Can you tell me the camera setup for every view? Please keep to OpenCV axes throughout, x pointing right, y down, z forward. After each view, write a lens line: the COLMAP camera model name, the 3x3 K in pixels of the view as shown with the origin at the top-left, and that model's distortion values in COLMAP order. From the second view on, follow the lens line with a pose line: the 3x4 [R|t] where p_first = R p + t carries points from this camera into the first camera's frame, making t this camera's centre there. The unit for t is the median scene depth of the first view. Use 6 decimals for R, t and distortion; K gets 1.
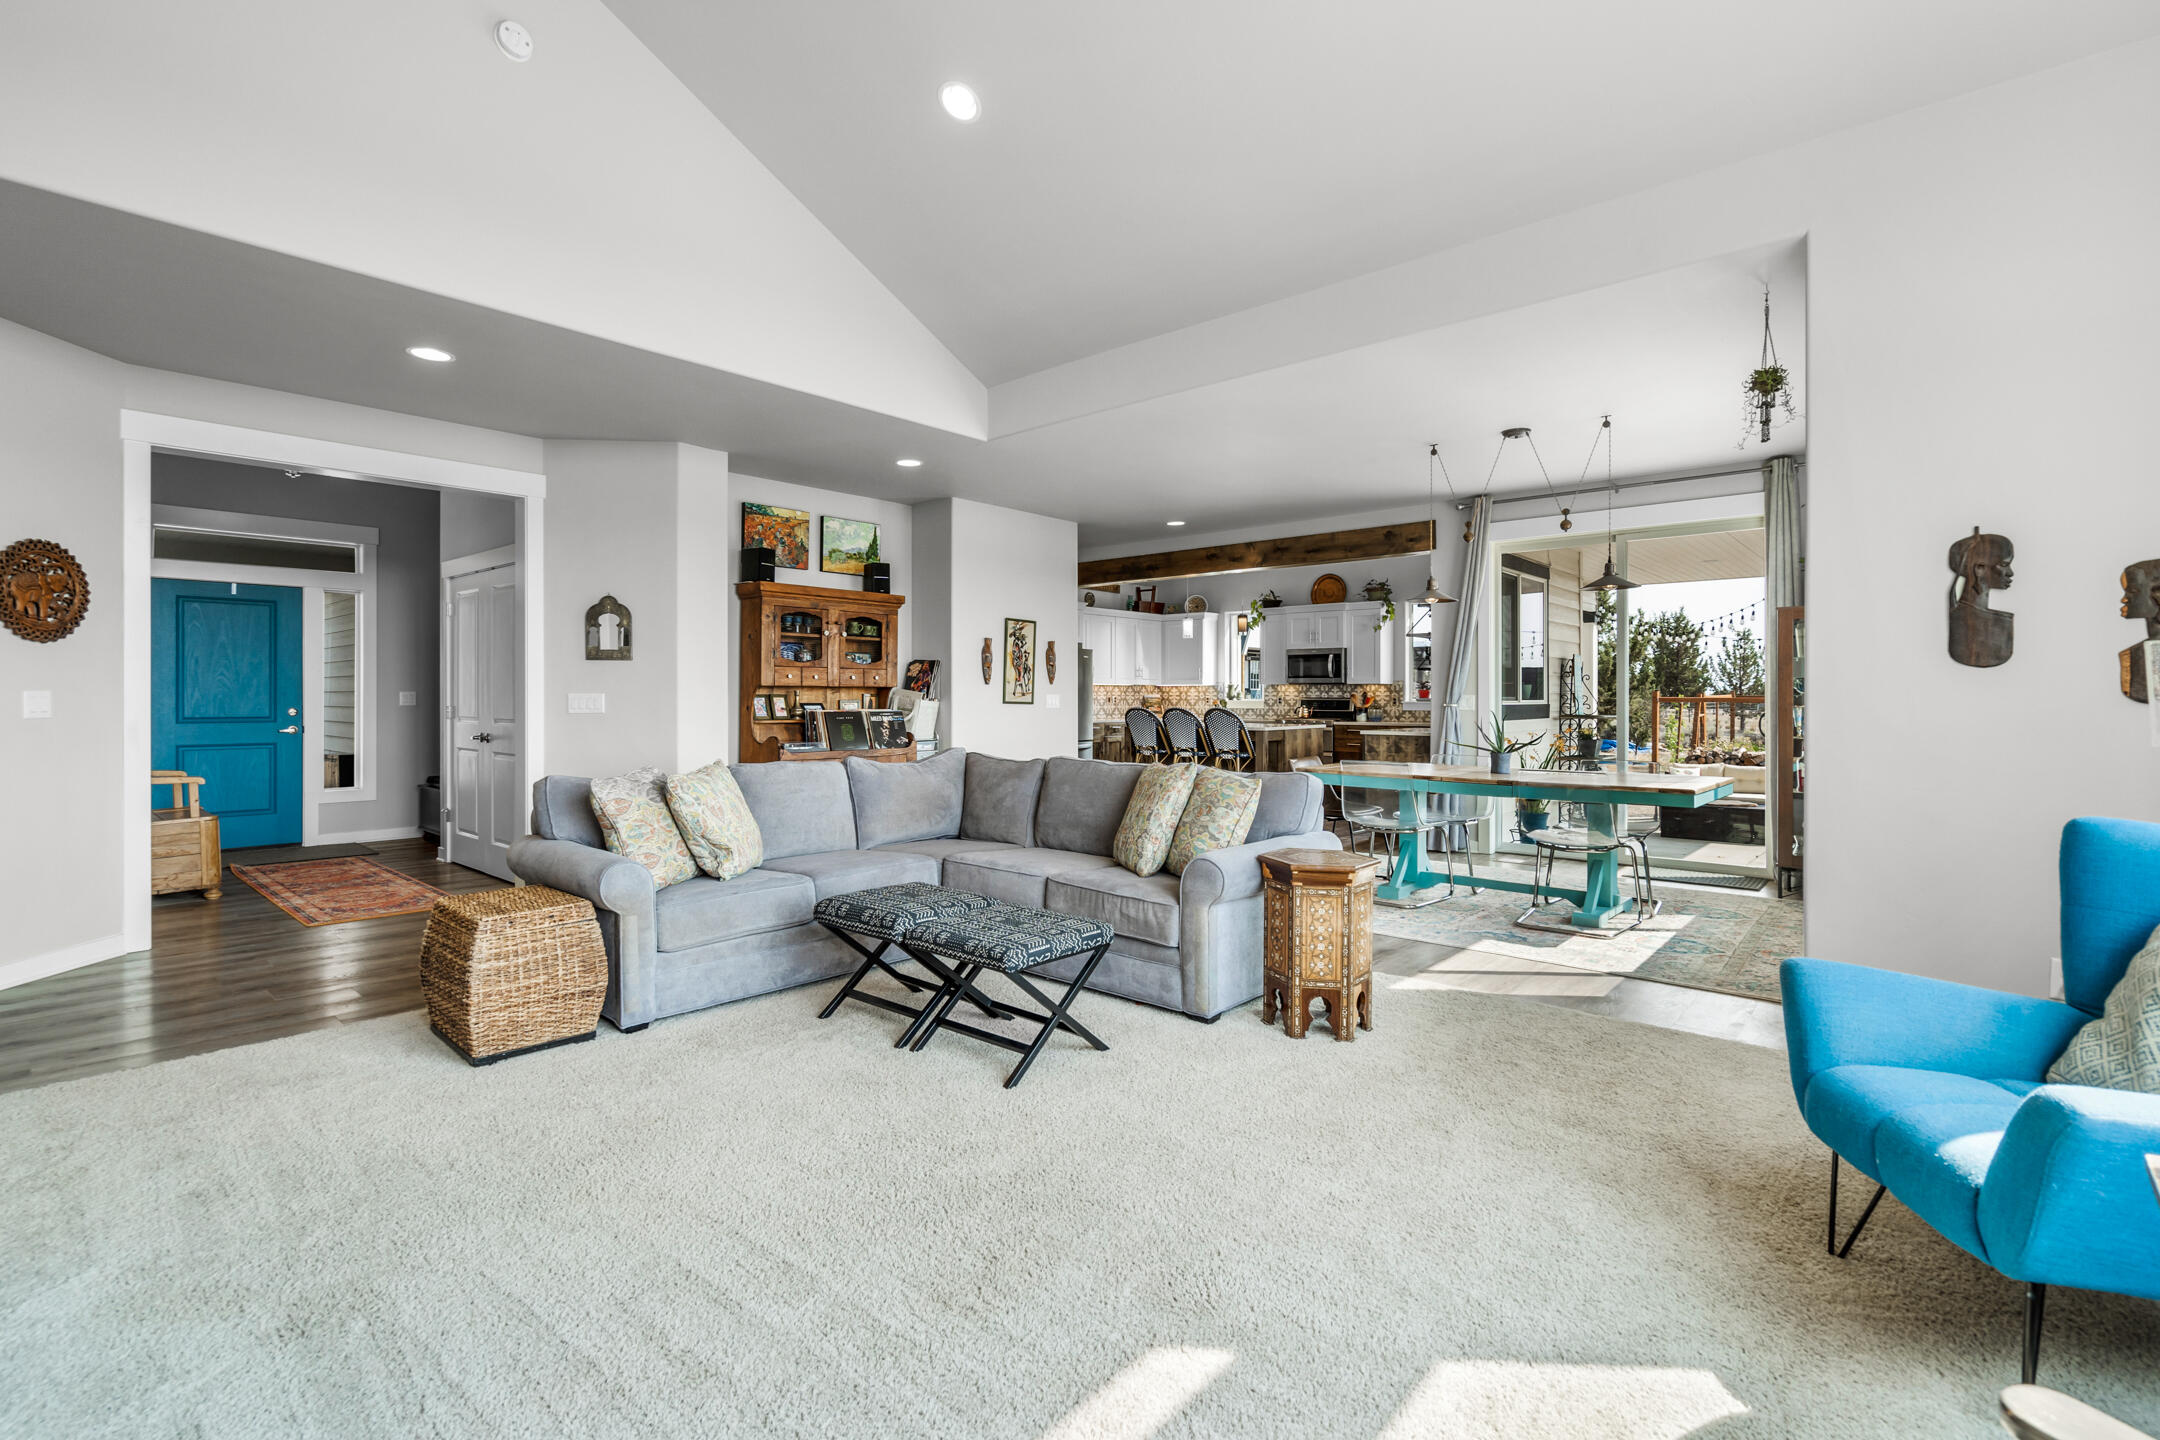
lens RADIAL K [[985.2, 0, 1062.9], [0, 985.2, 706.2], [0, 0, 1]] dist [-0.006726, 0.002934]
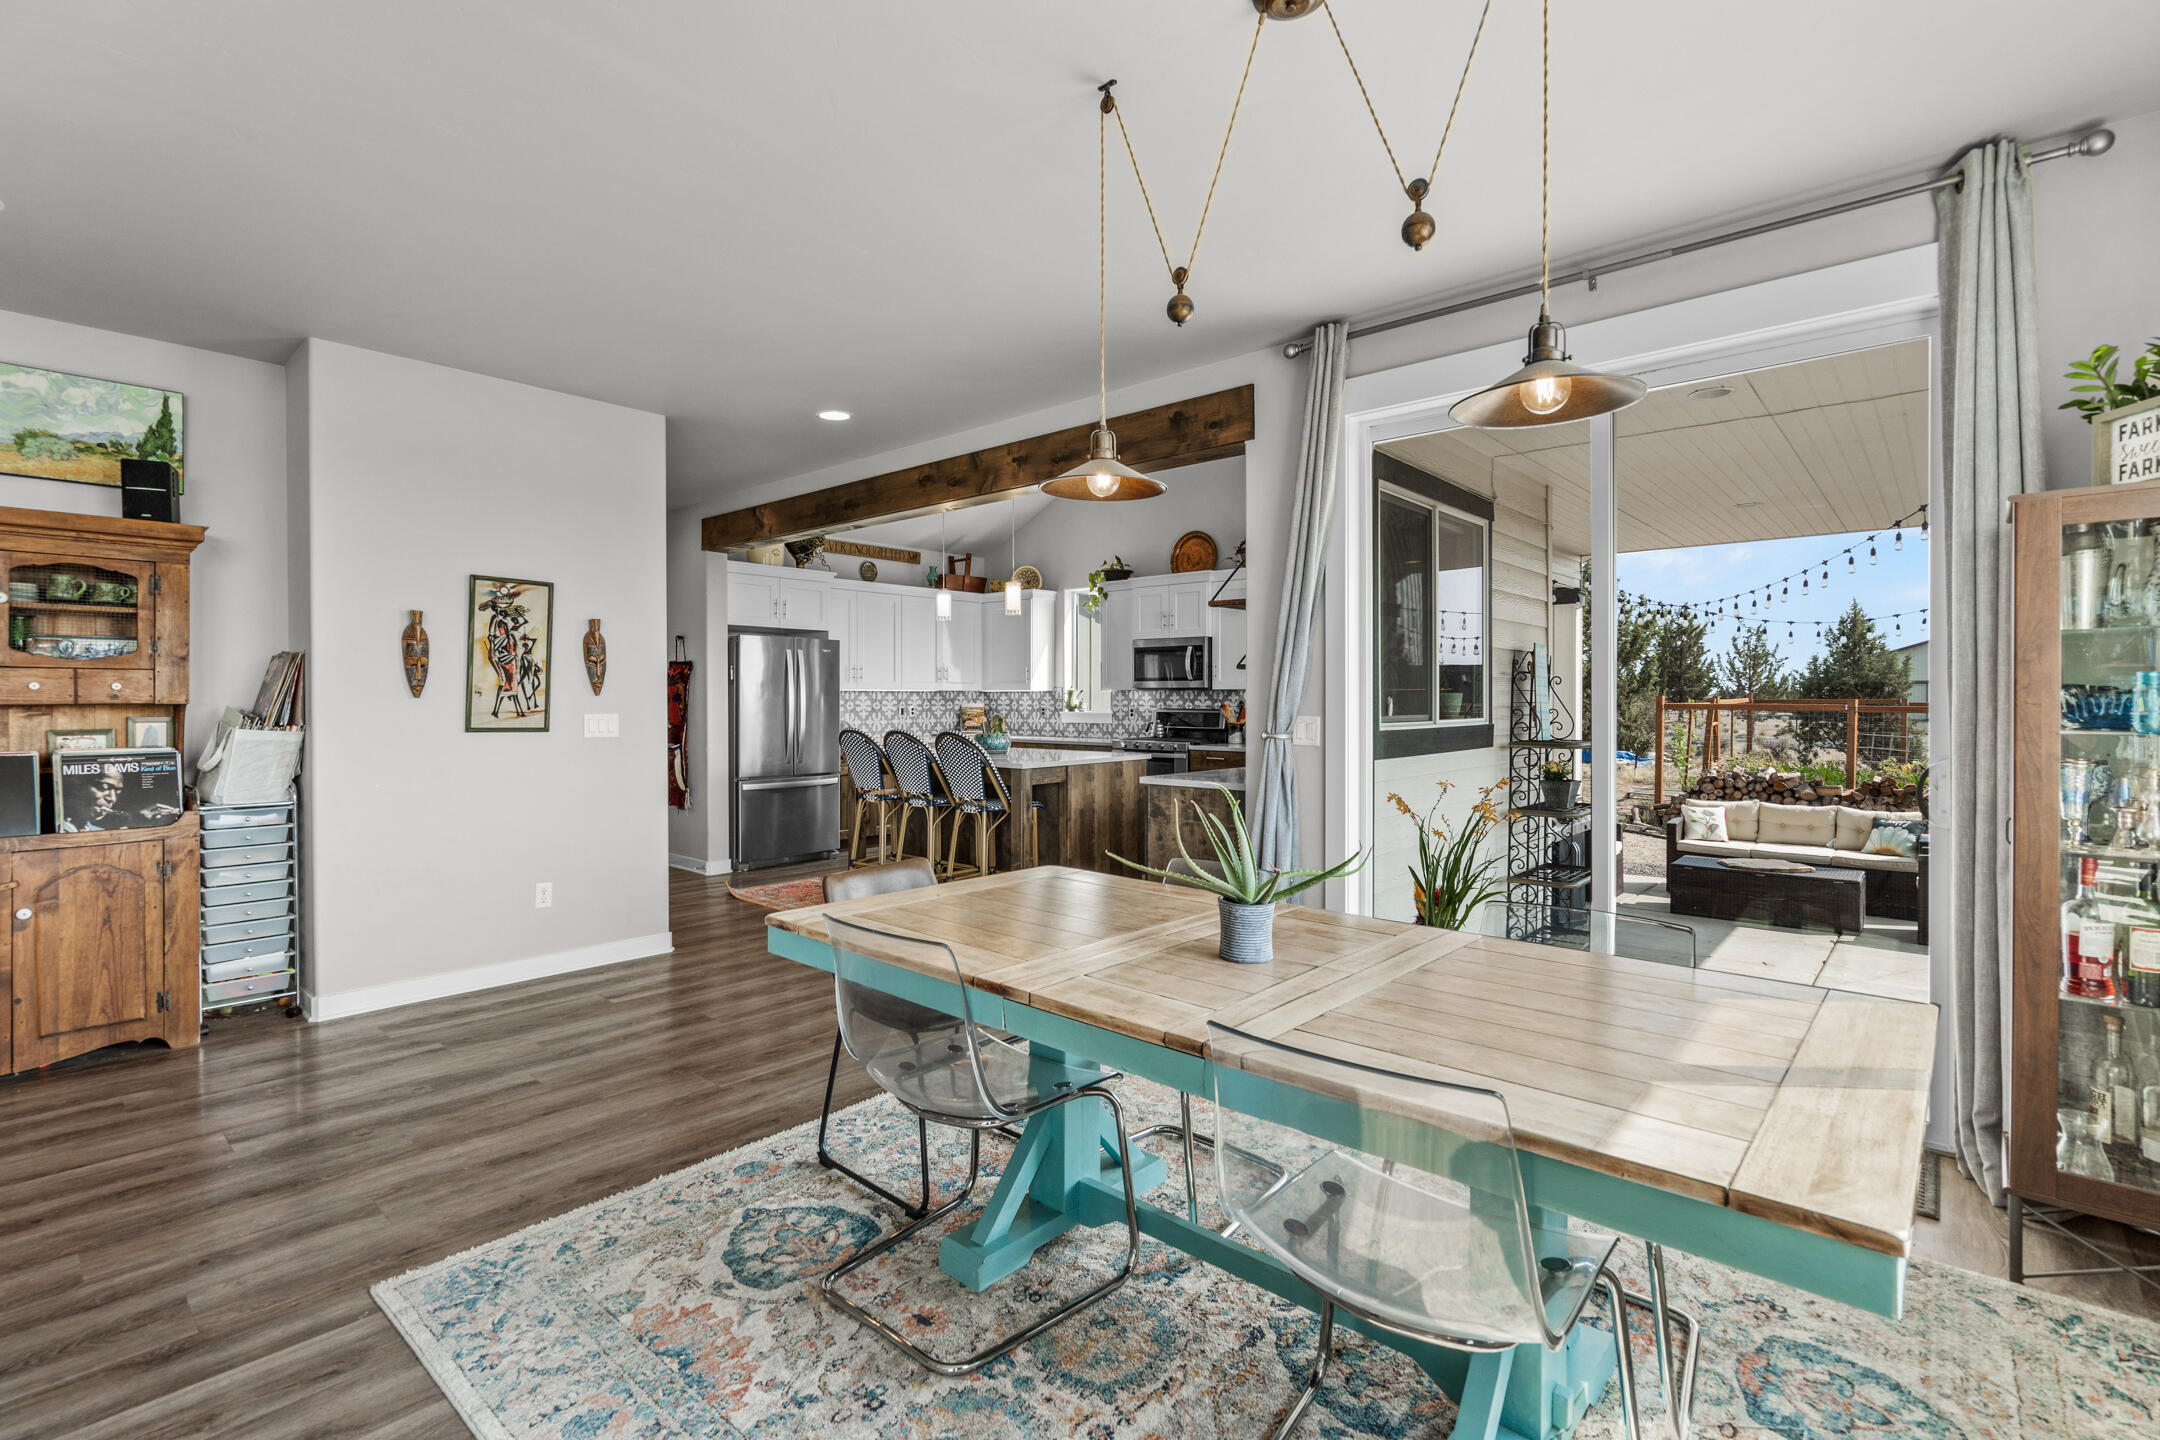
lens RADIAL K [[985.2, 0, 1058.4], [0, 985.2, 704.2], [0, 0, 1]] dist [-0.006726, 0.002934]
pose [[0.999989, -0.001984, -0.004289, 0.224806], [0.001972, 0.999994, -0.002752, -0.013361], [0.004294, 0.002744, 0.999987, 0.384027]]
